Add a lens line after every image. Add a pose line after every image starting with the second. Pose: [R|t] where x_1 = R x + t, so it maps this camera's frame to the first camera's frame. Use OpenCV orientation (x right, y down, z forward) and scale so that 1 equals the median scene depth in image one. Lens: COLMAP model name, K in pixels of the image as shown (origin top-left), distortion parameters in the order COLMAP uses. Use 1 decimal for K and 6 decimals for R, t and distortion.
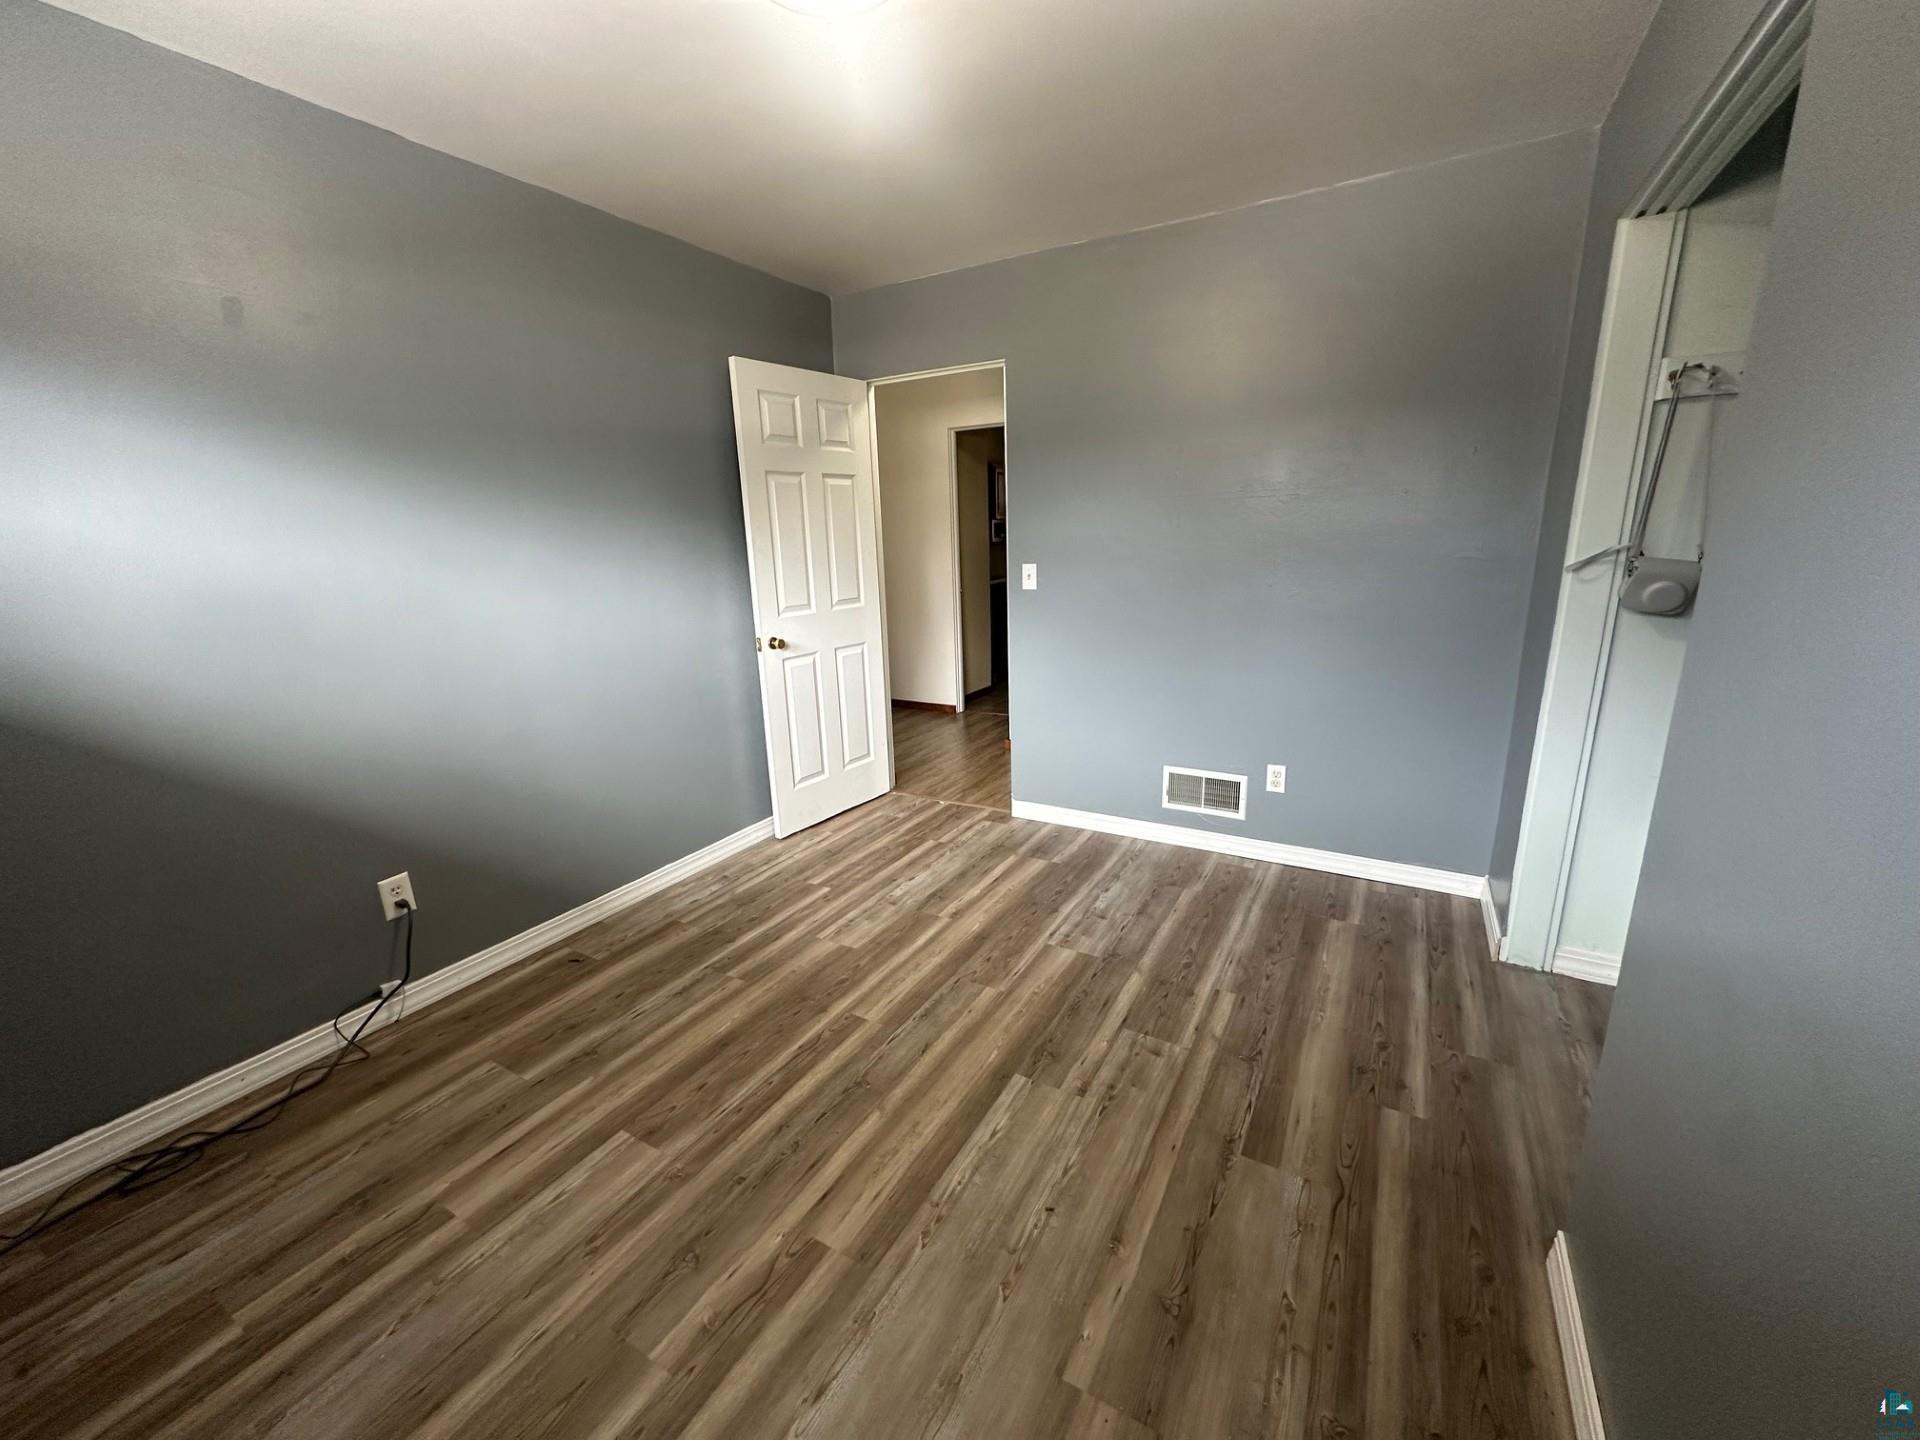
lens RADIAL K [[769.0, 0, 957.3], [0, 769.0, 723.6], [0, 0, 1]] dist [0.001168, 0.000082]
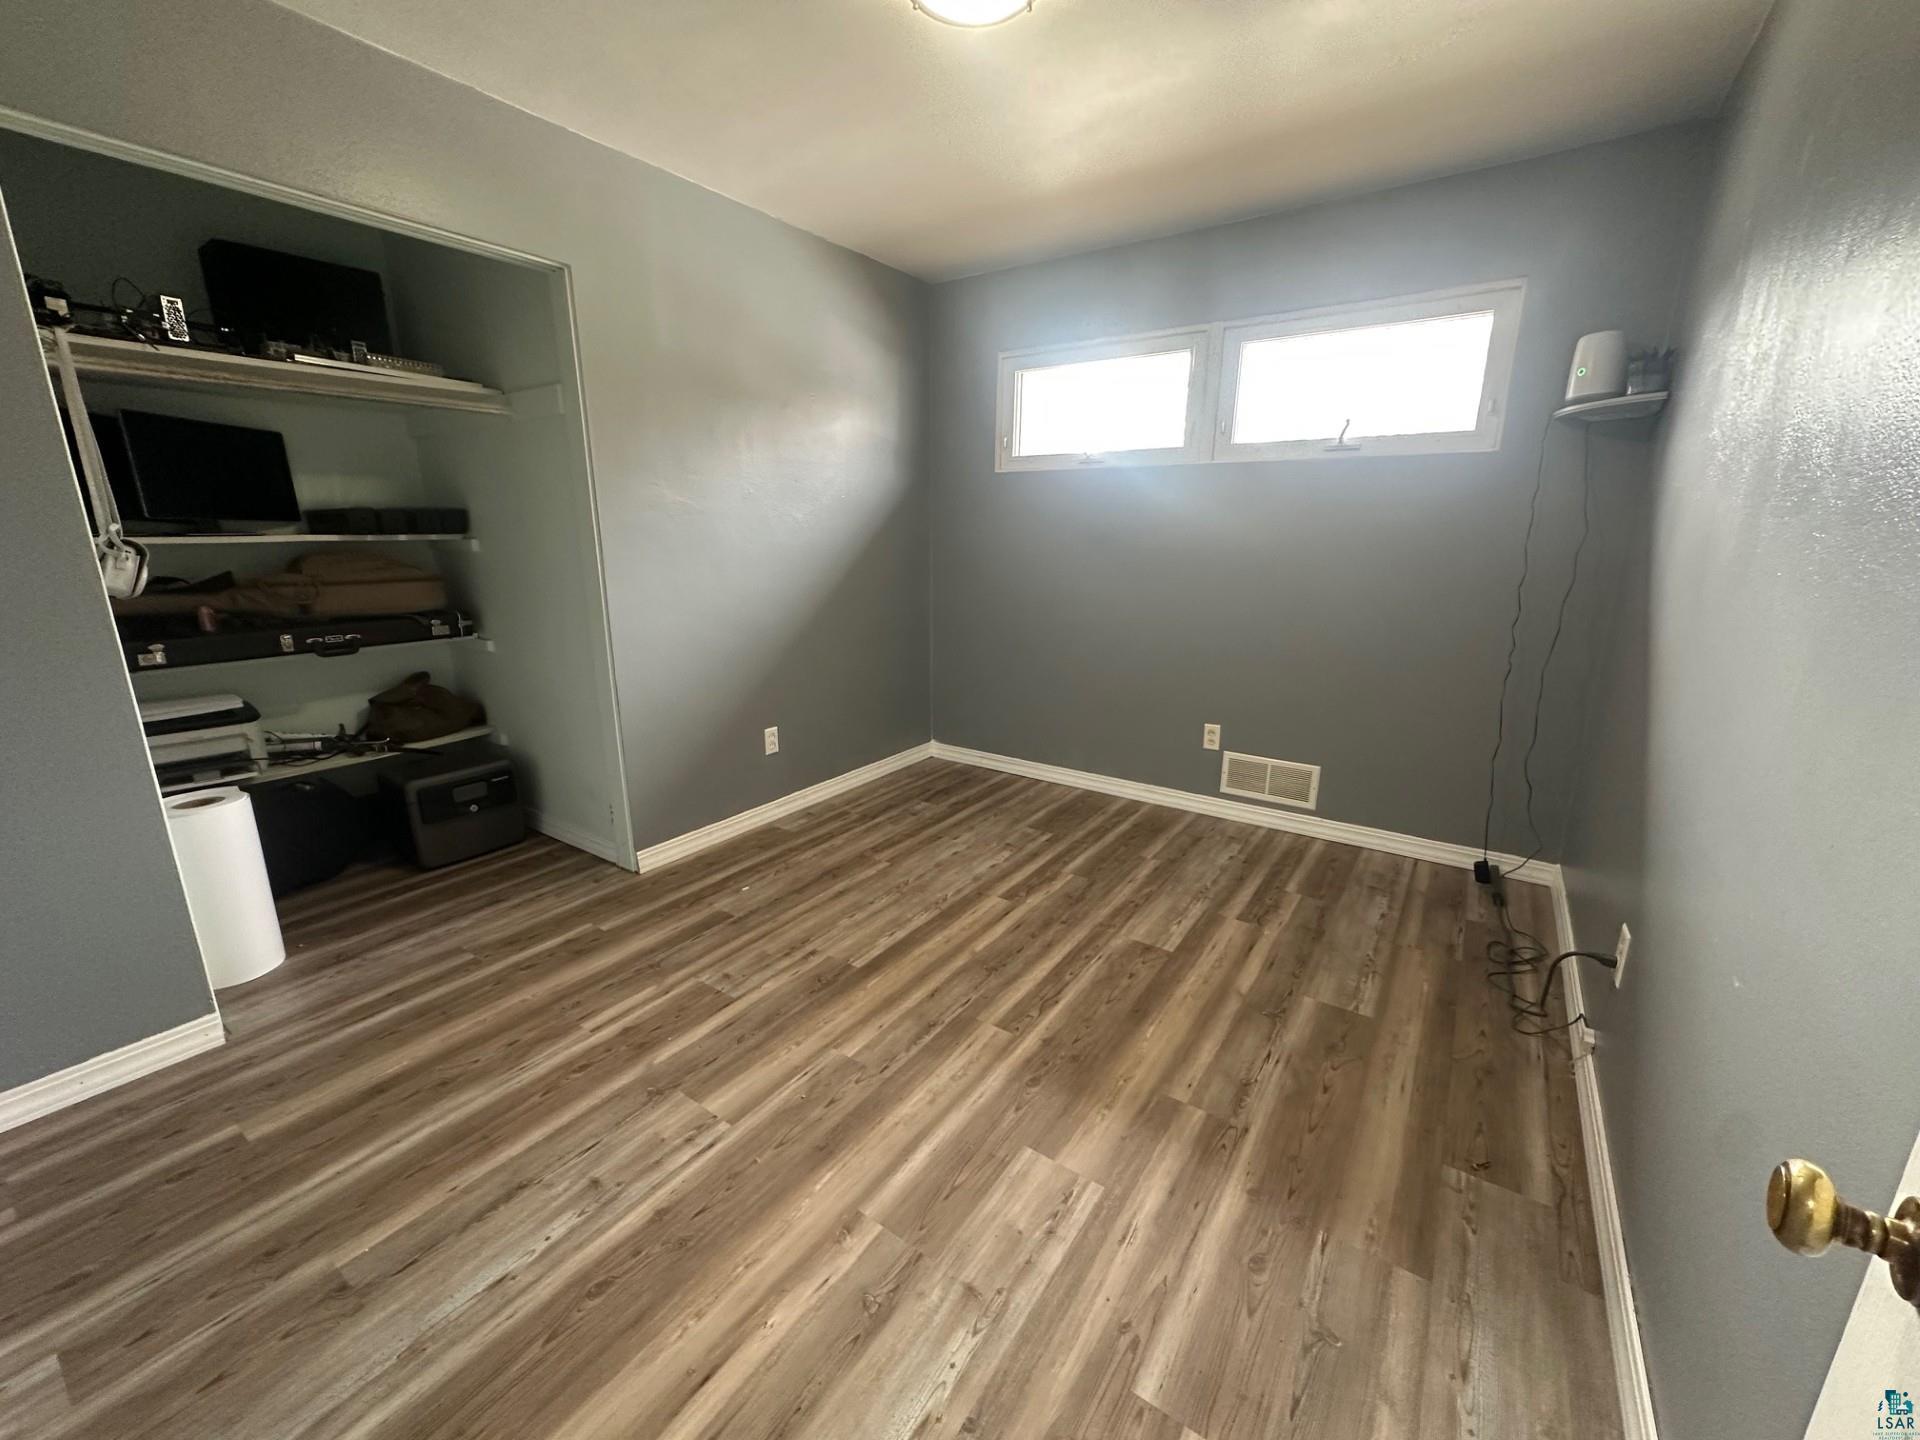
lens RADIAL K [[769.0, 0, 955.5], [0, 769.0, 722.8], [0, 0, 1]] dist [0.001168, 0.000082]
pose [[-0.996305, 0.004641, 0.085765, -0.155544], [0.044722, 0.880532, 0.471873, -0.375260], [-0.073328, 0.473964, -0.877485, 1.678299]]
